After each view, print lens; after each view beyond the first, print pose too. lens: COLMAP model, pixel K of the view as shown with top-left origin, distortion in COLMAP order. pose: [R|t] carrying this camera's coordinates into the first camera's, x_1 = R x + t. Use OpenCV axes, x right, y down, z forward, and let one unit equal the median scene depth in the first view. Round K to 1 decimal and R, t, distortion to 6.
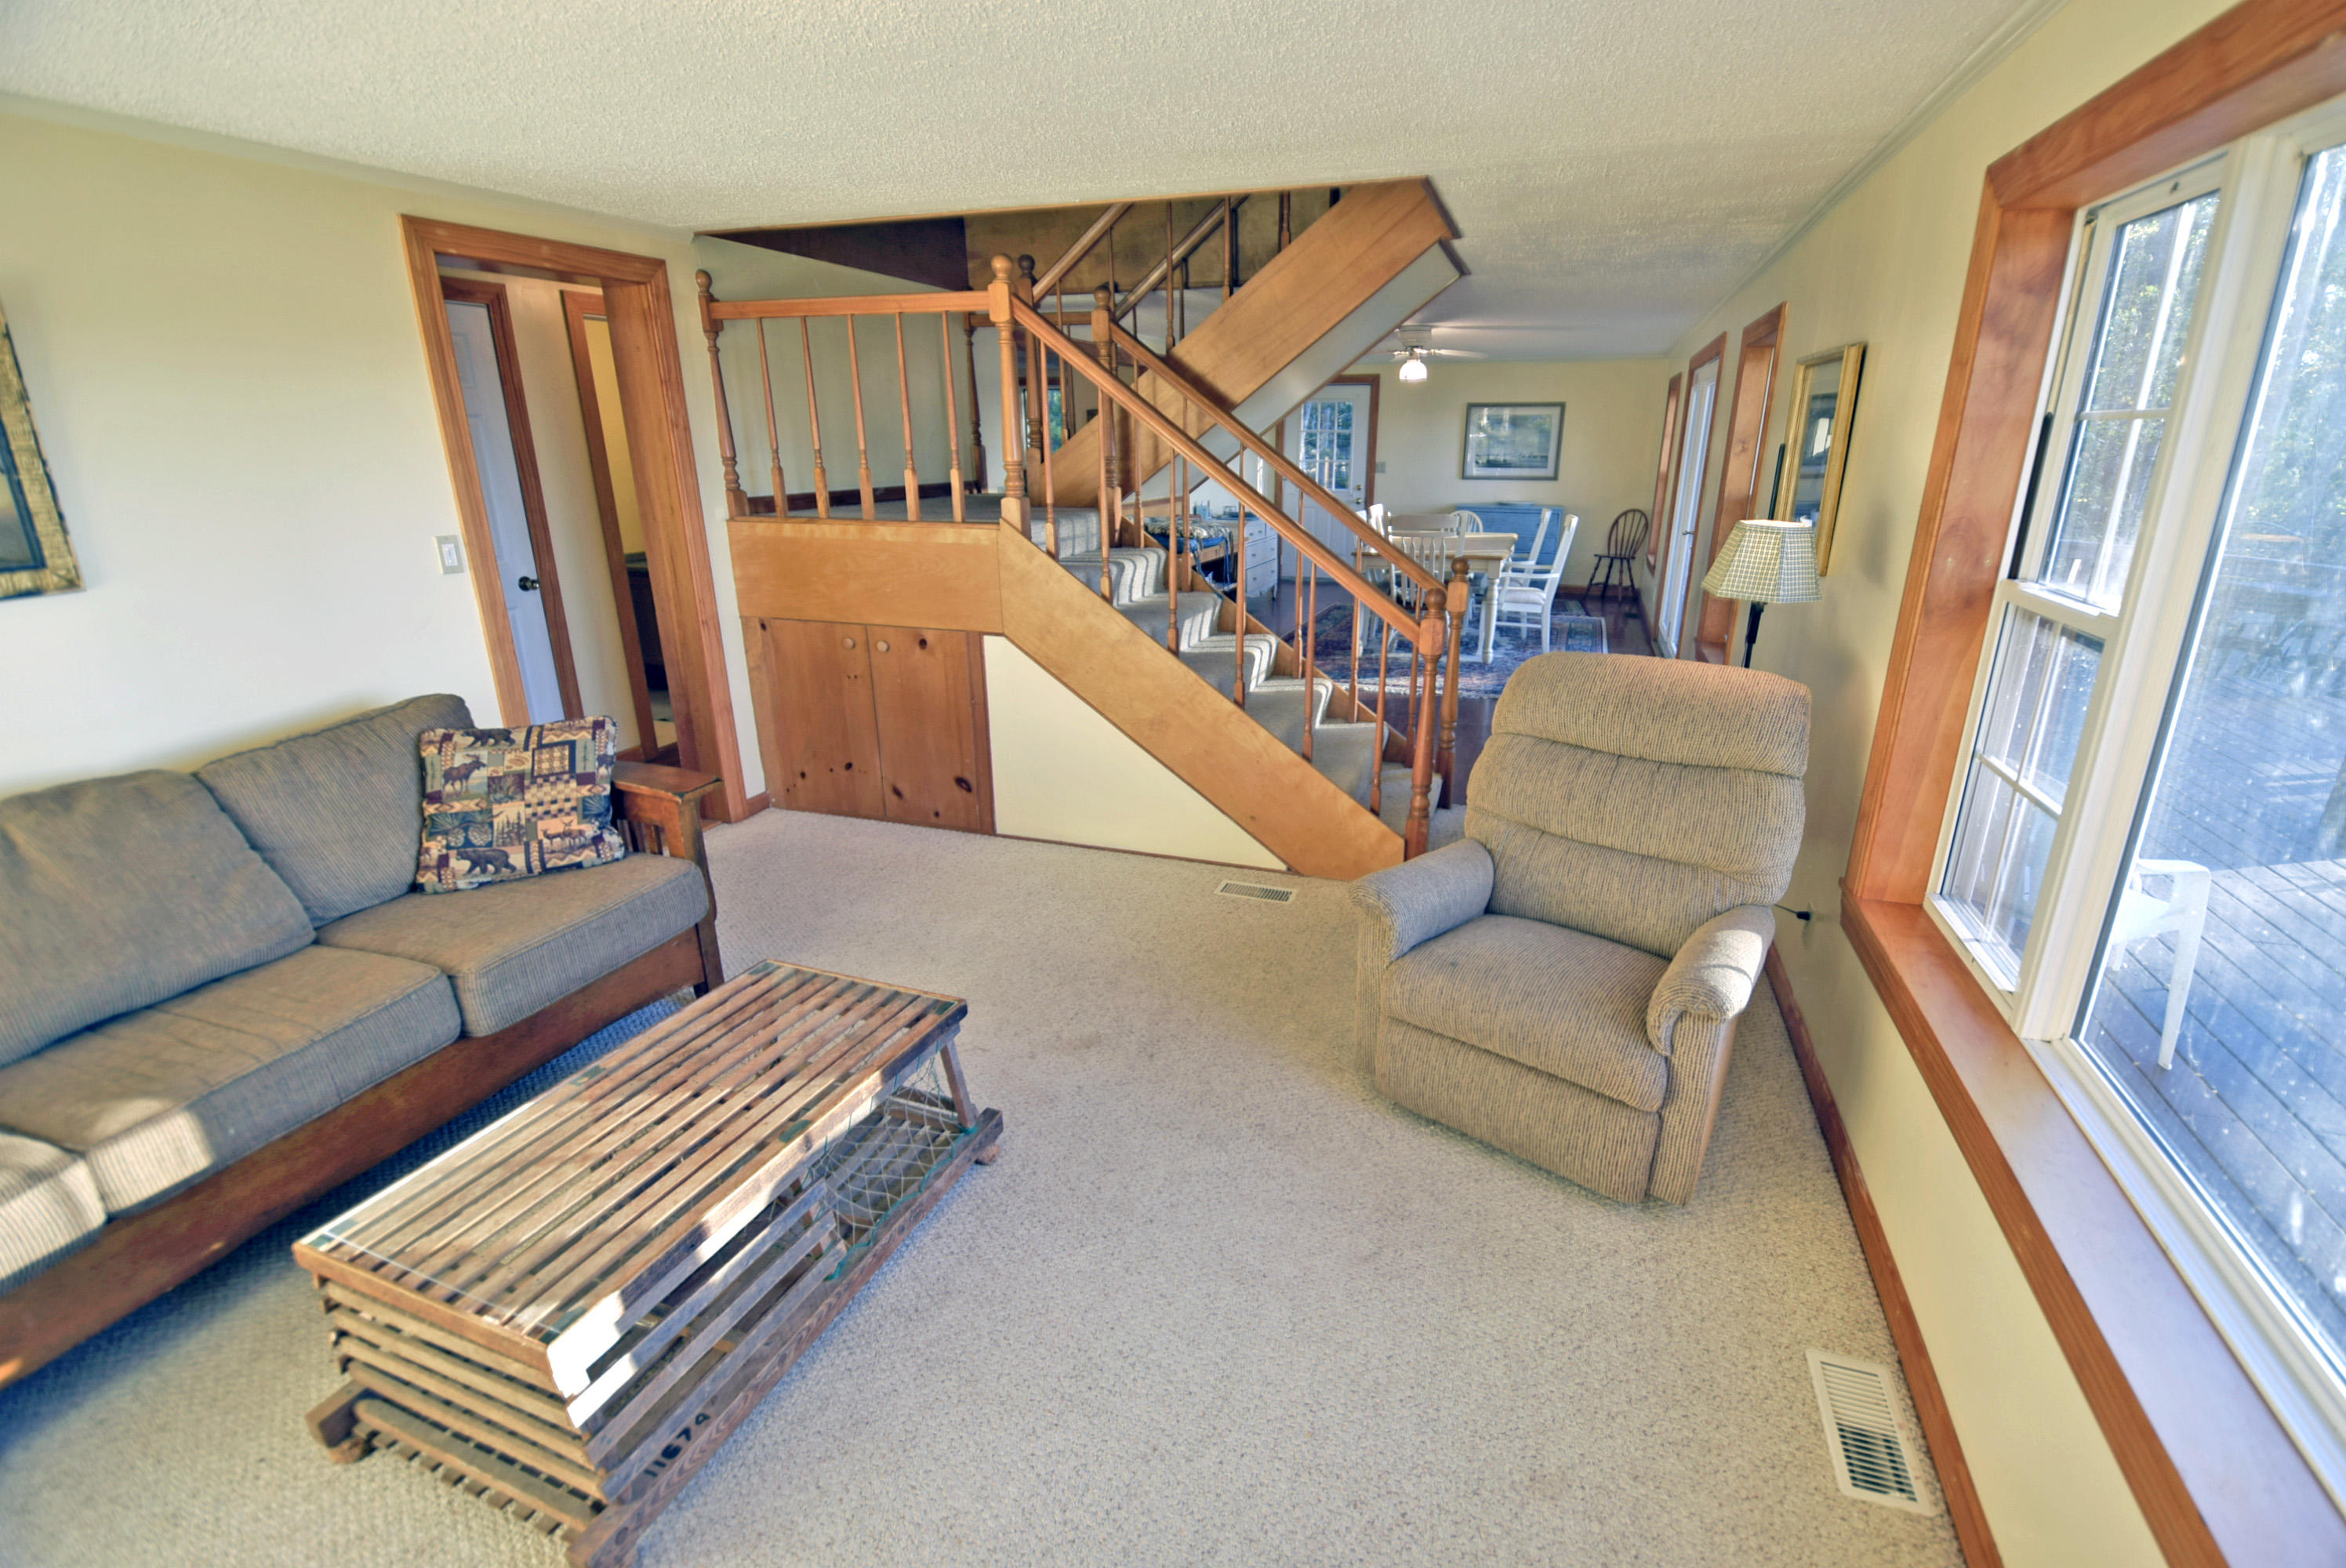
lens RADIAL K [[1034.1, 0, 1189.4], [0, 1034.1, 773.8], [0, 0, 1]] dist [0.000793, 0.000044]
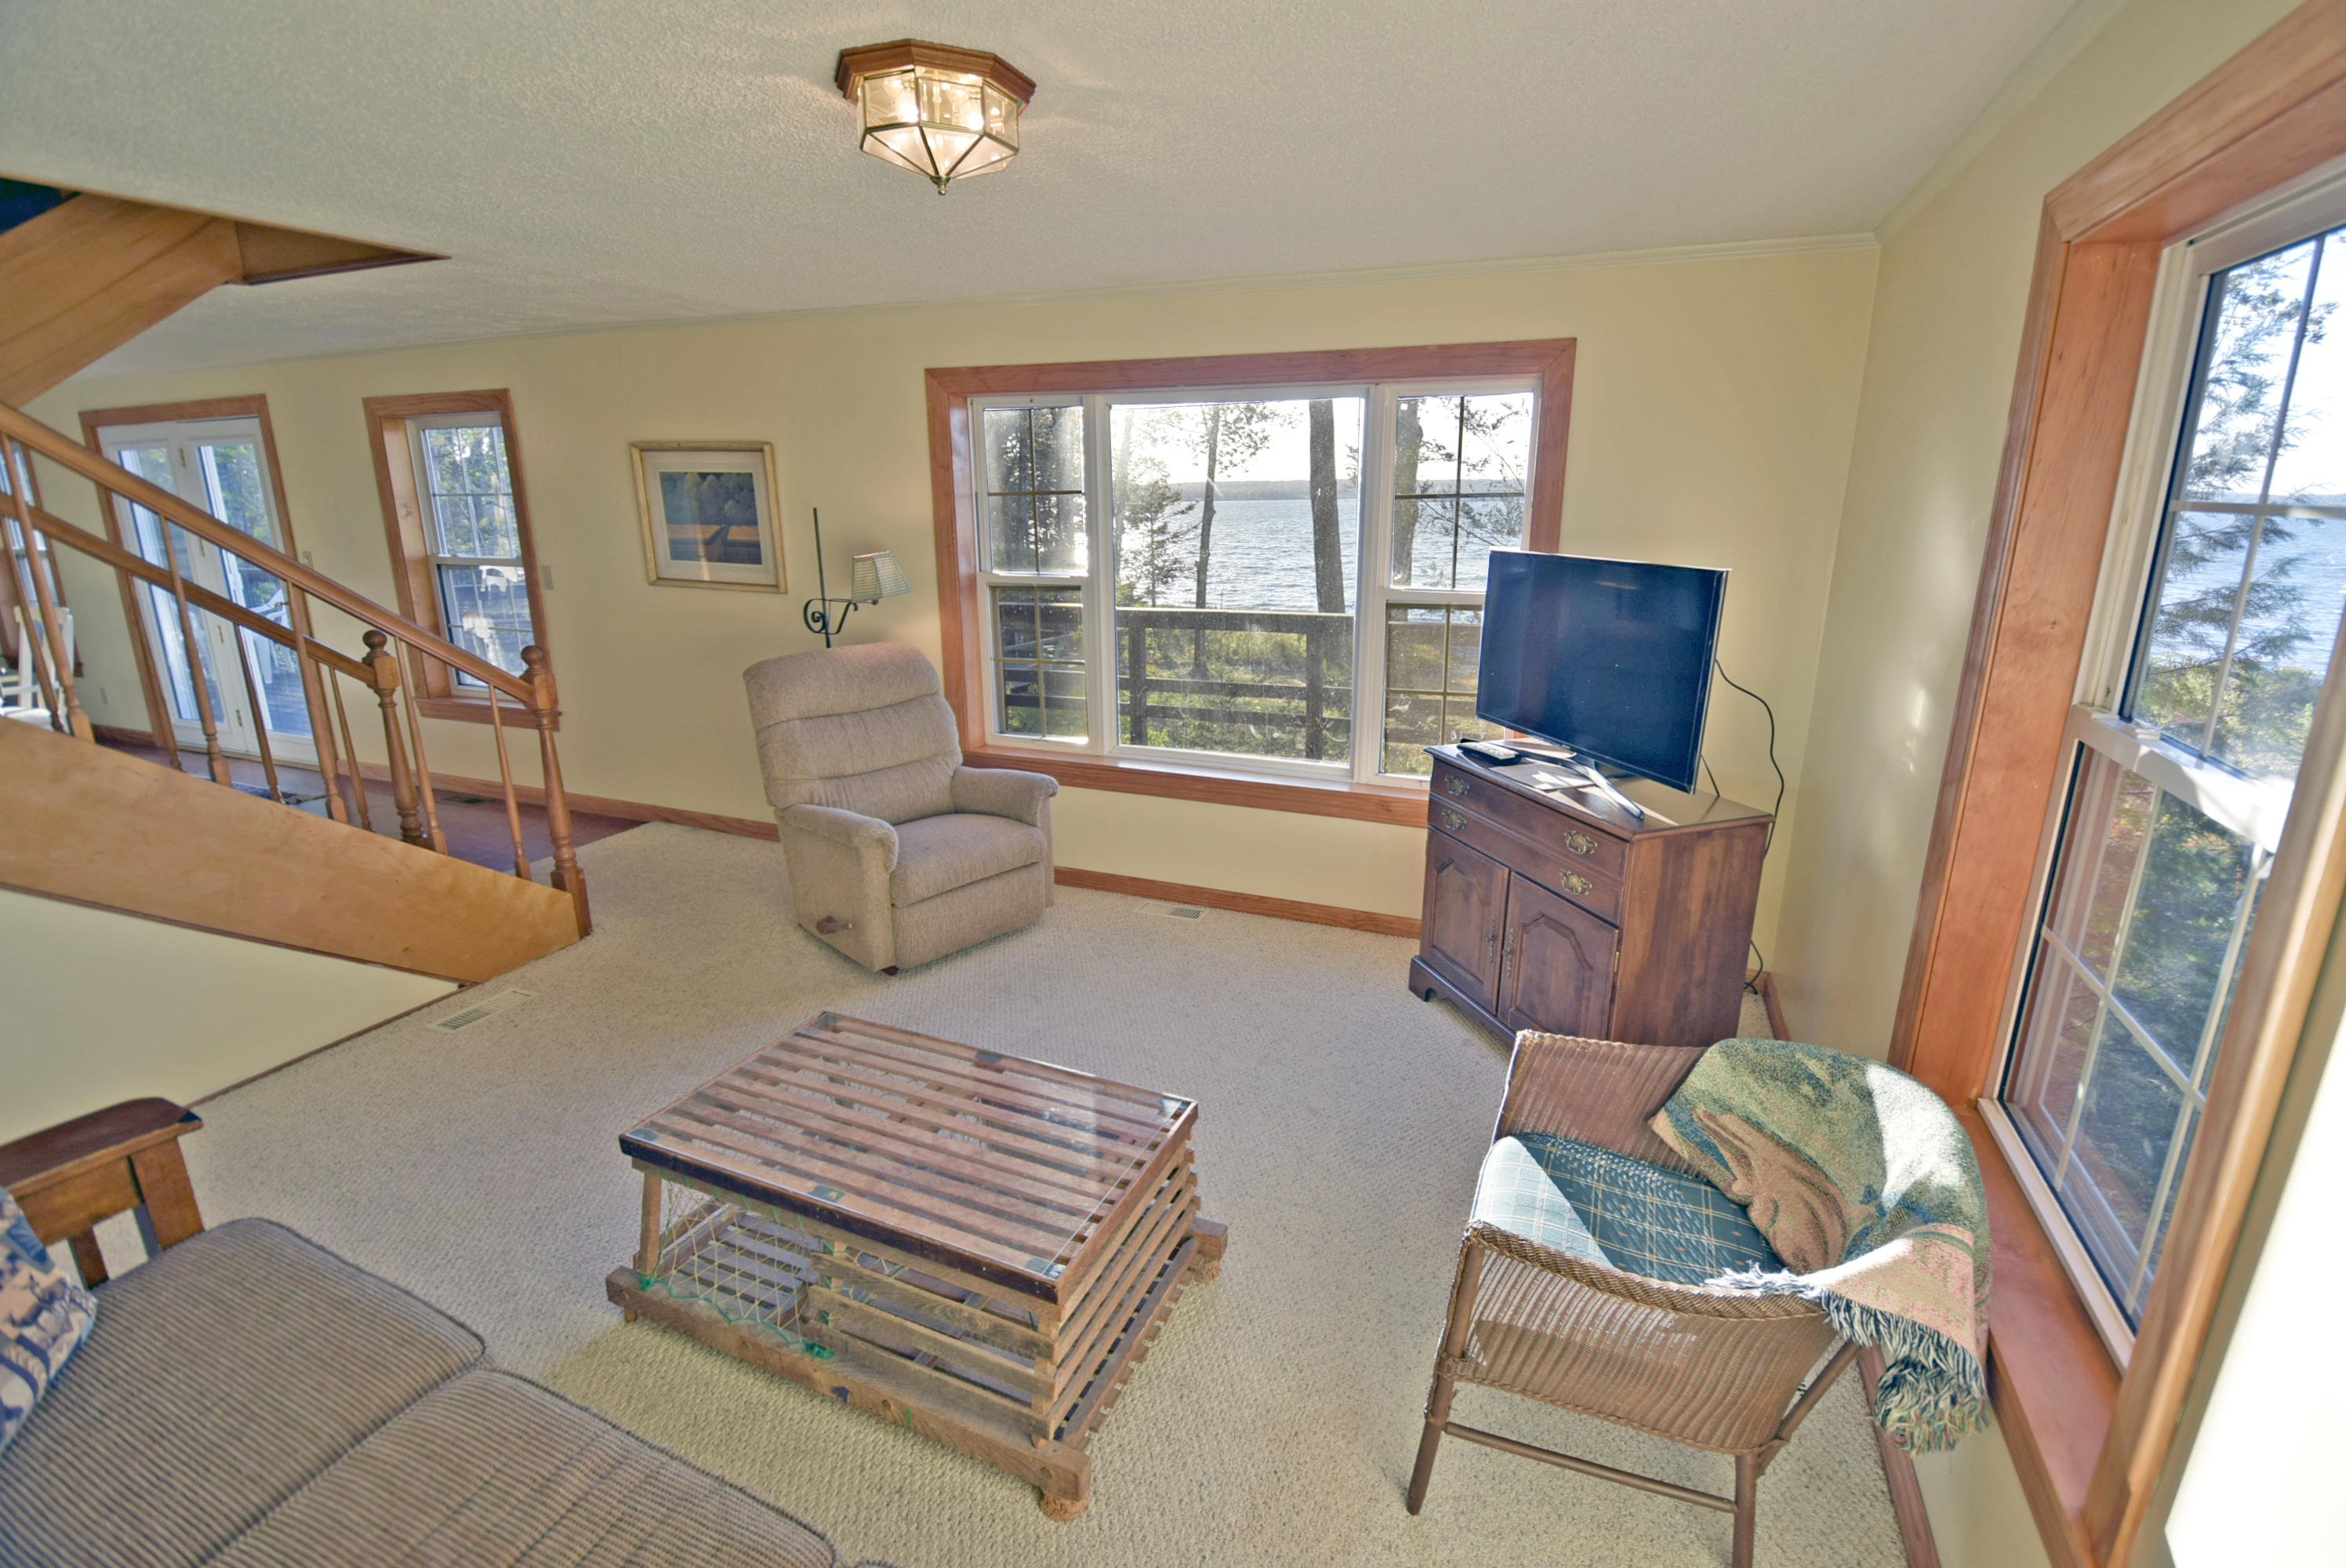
lens RADIAL K [[1034.1, 0, 1189.4], [0, 1034.1, 773.8], [0, 0, 1]] dist [0.000793, 0.000044]
pose [[0.052470, -0.249430, 0.966970, -0.997225], [0.307938, 0.925159, 0.221935, -0.117468], [-0.949958, 0.286122, 0.125352, 0.345356]]
